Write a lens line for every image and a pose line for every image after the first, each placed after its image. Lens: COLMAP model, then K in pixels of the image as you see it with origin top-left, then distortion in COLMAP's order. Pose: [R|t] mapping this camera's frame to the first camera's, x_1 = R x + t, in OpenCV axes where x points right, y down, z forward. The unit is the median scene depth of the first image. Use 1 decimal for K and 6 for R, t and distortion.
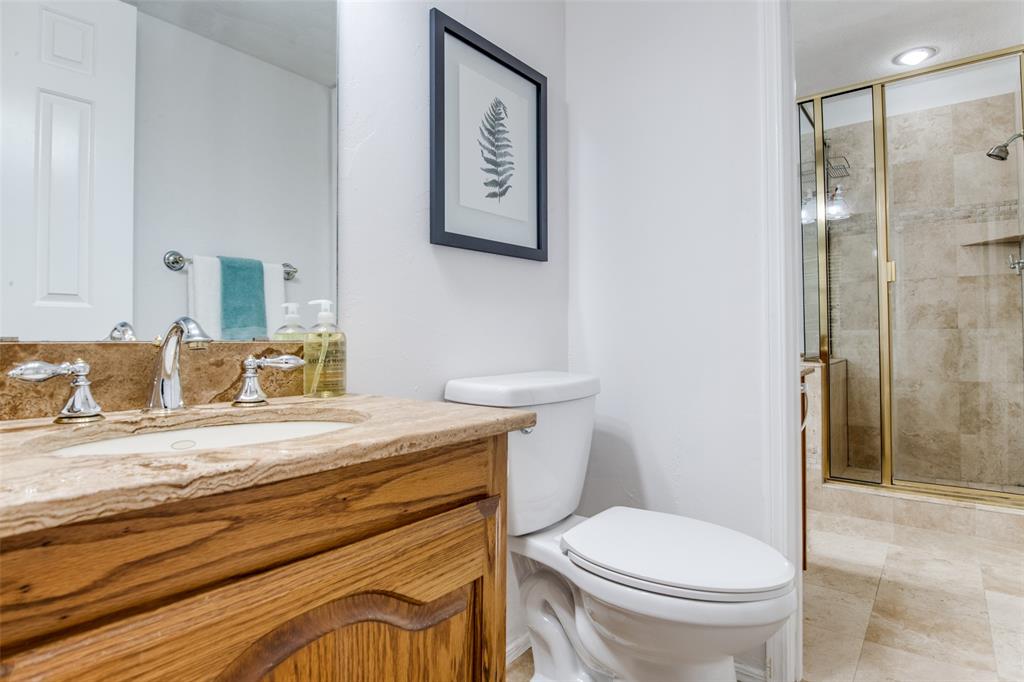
lens RADIAL K [[472.5, 0, 529.2], [0, 472.5, 331.9], [0, 0, 1]] dist [-0.014594, -0.000981]
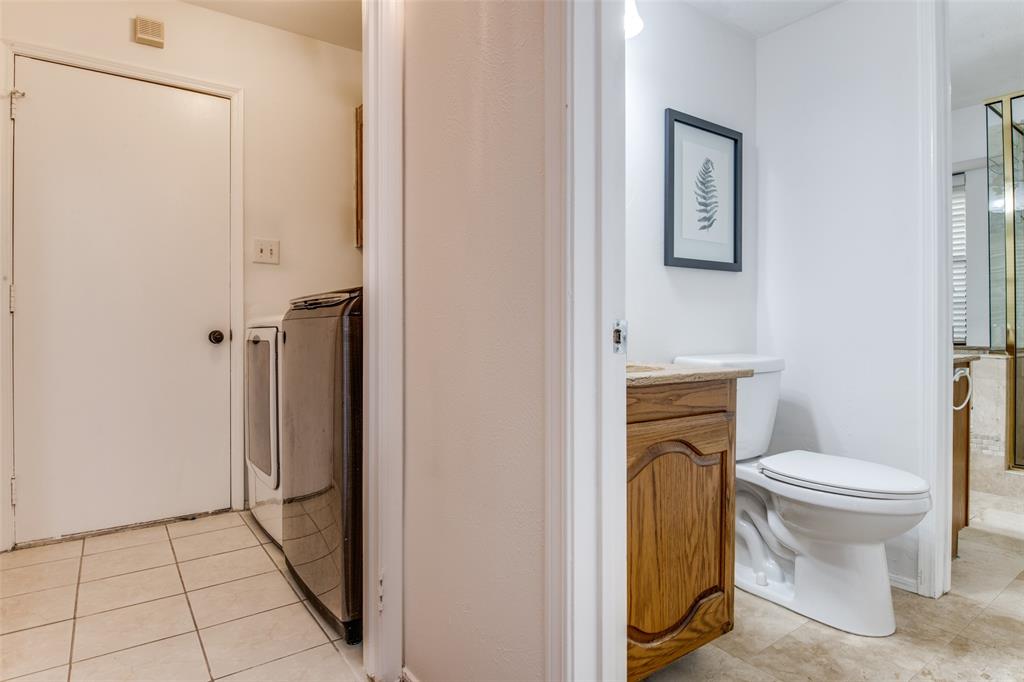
lens RADIAL K [[545.5, 0, 540.7], [0, 545.5, 326.9], [0, 0, 1]] dist [0.018054, -0.029296]
pose [[0.970485, 0.005382, -0.241102, -0.167929], [-0.003811, 0.999968, 0.006981, -0.002836], [0.241132, -0.005856, 0.970475, -0.767400]]
